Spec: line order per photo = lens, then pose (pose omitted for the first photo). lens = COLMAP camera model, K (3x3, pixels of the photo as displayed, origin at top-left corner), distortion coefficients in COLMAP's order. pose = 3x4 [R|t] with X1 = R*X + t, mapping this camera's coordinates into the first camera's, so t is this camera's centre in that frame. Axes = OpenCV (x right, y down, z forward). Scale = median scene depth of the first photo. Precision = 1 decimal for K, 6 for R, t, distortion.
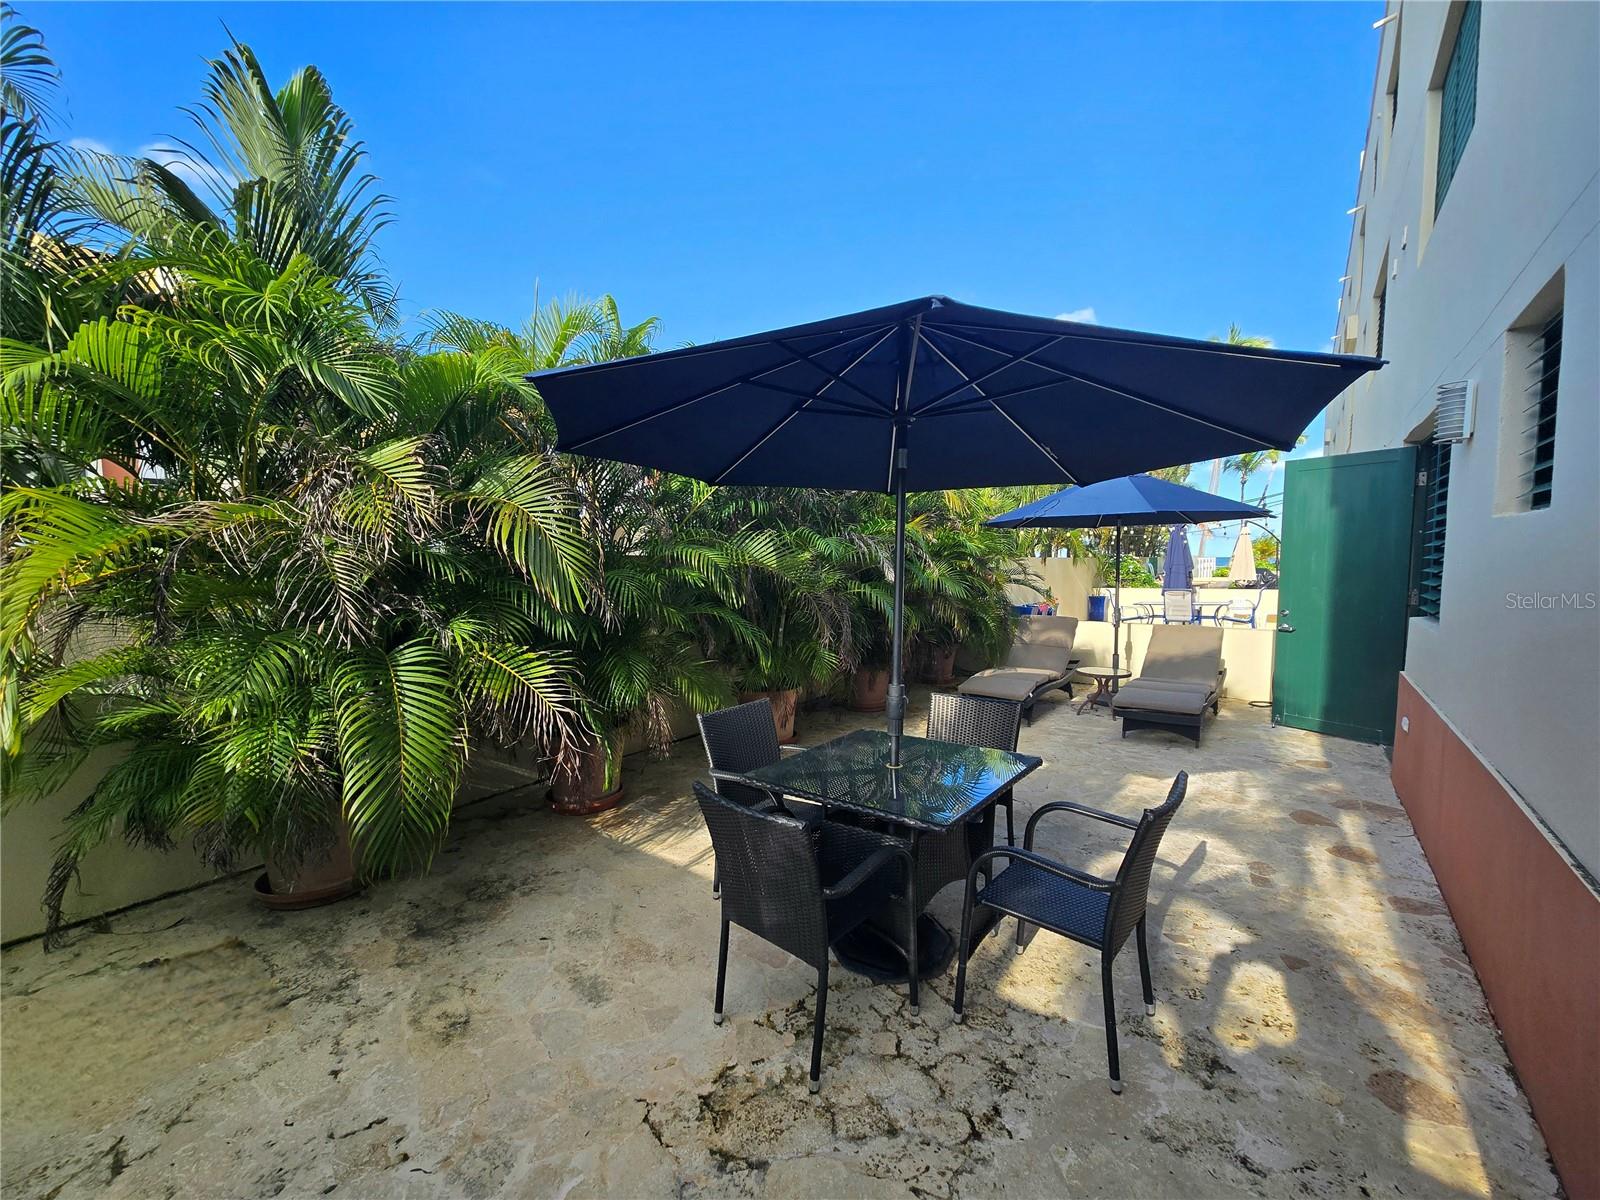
lens RADIAL K [[660.2, 0, 794.0], [0, 660.2, 605.3], [0, 0, 1]] dist [0.001233, 0.000153]
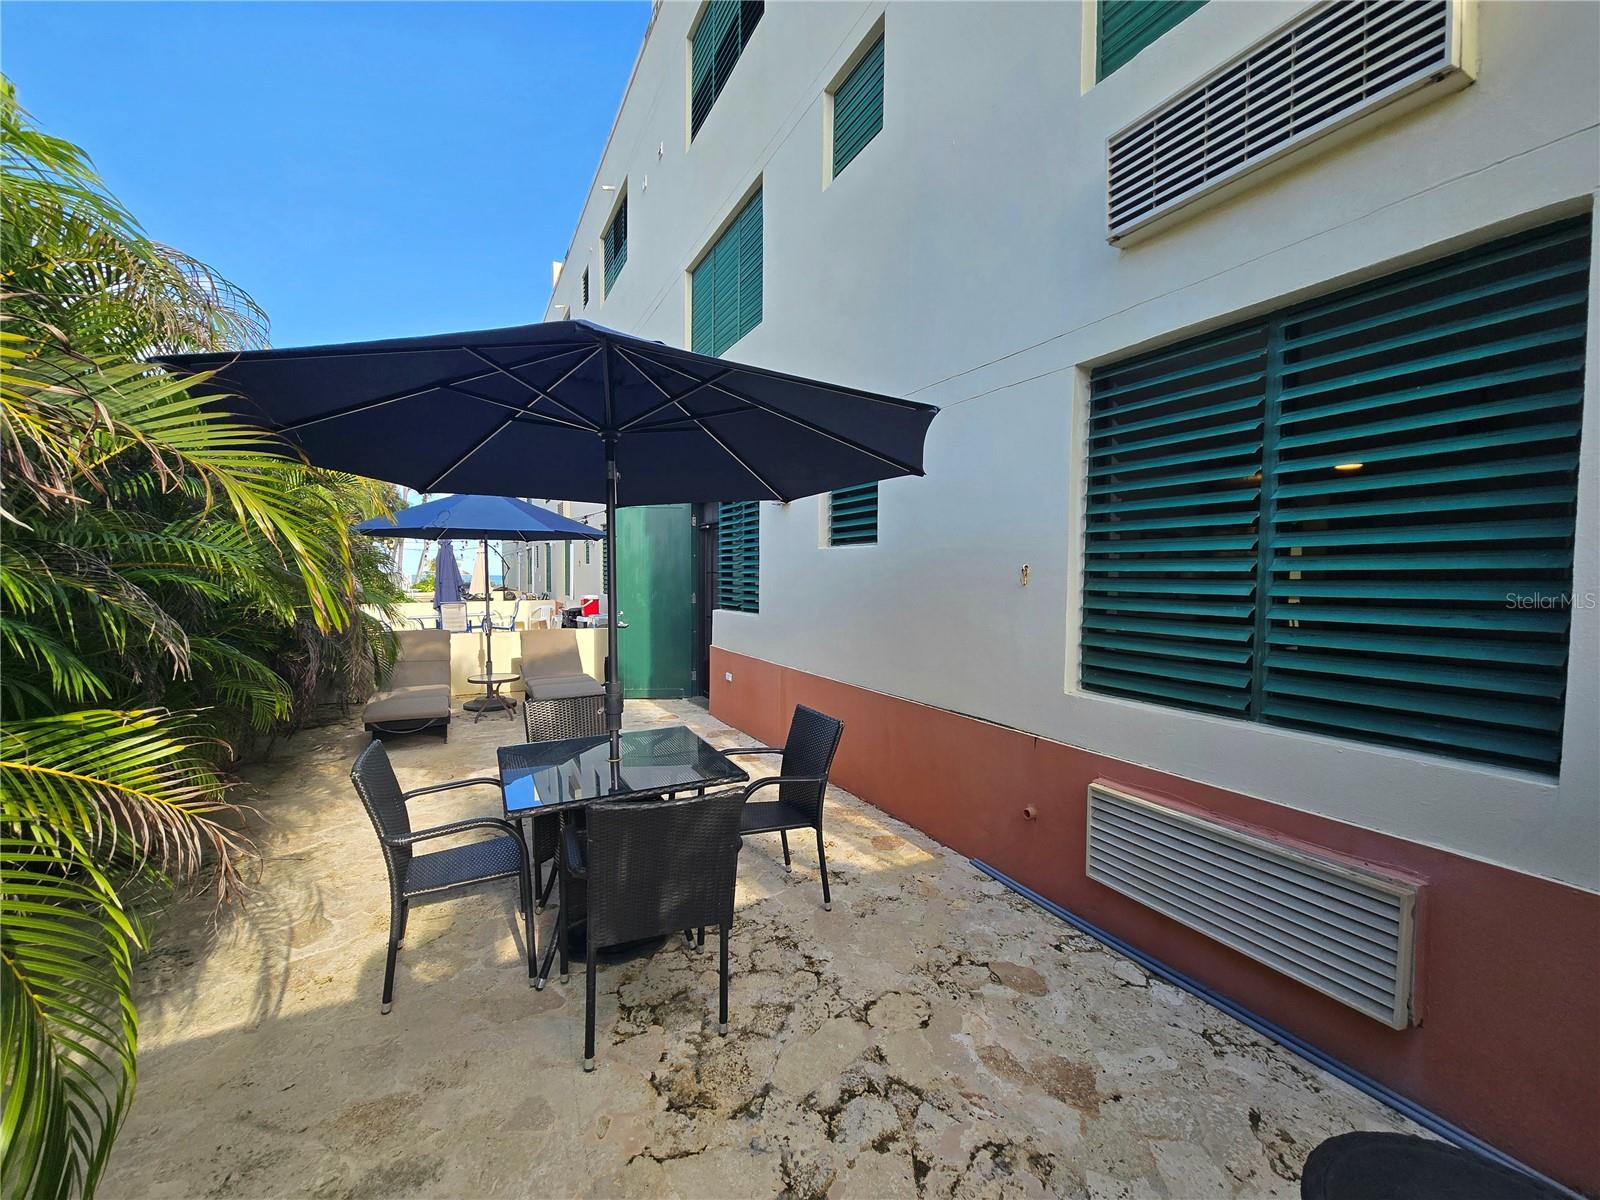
lens RADIAL K [[660.2, 0, 794.0], [0, 660.2, 605.3], [0, 0, 1]] dist [0.001233, 0.000153]
pose [[0.418133, -0.030363, 0.907878, -0.924093], [0.054028, 0.998503, 0.008511, 0.007500], [-0.906778, 0.045493, 0.419148, 0.393978]]
